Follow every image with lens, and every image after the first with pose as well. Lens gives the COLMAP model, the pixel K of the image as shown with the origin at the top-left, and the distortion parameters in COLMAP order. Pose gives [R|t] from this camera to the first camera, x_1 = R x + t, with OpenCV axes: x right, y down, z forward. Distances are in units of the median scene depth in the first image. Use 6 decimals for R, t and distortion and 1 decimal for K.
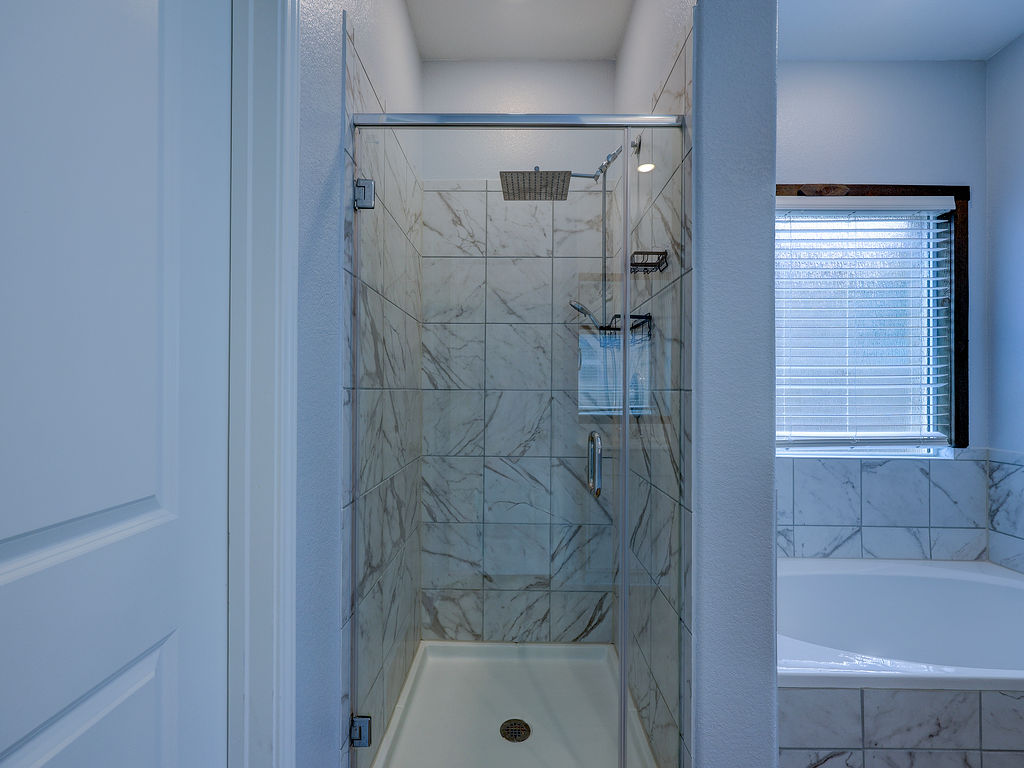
lens RADIAL K [[461.2, 0, 510.1], [0, 461.2, 388.8], [0, 0, 1]] dist [0.000642, 0.000371]
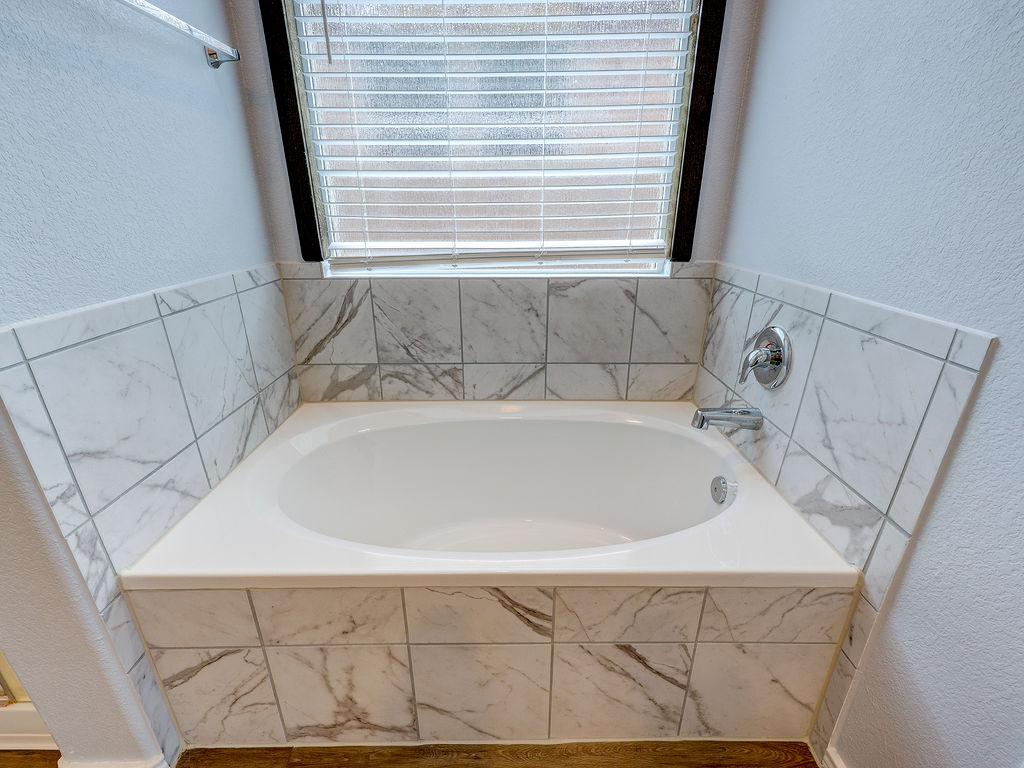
lens RADIAL K [[461.2, 0, 510.1], [0, 461.2, 388.8], [0, 0, 1]] dist [0.000642, 0.000371]
pose [[0.999766, -0.016252, 0.014259, 0.687601], [0.009731, 0.927190, 0.374466, 0.036781], [-0.019306, -0.374239, 0.927131, 0.237563]]
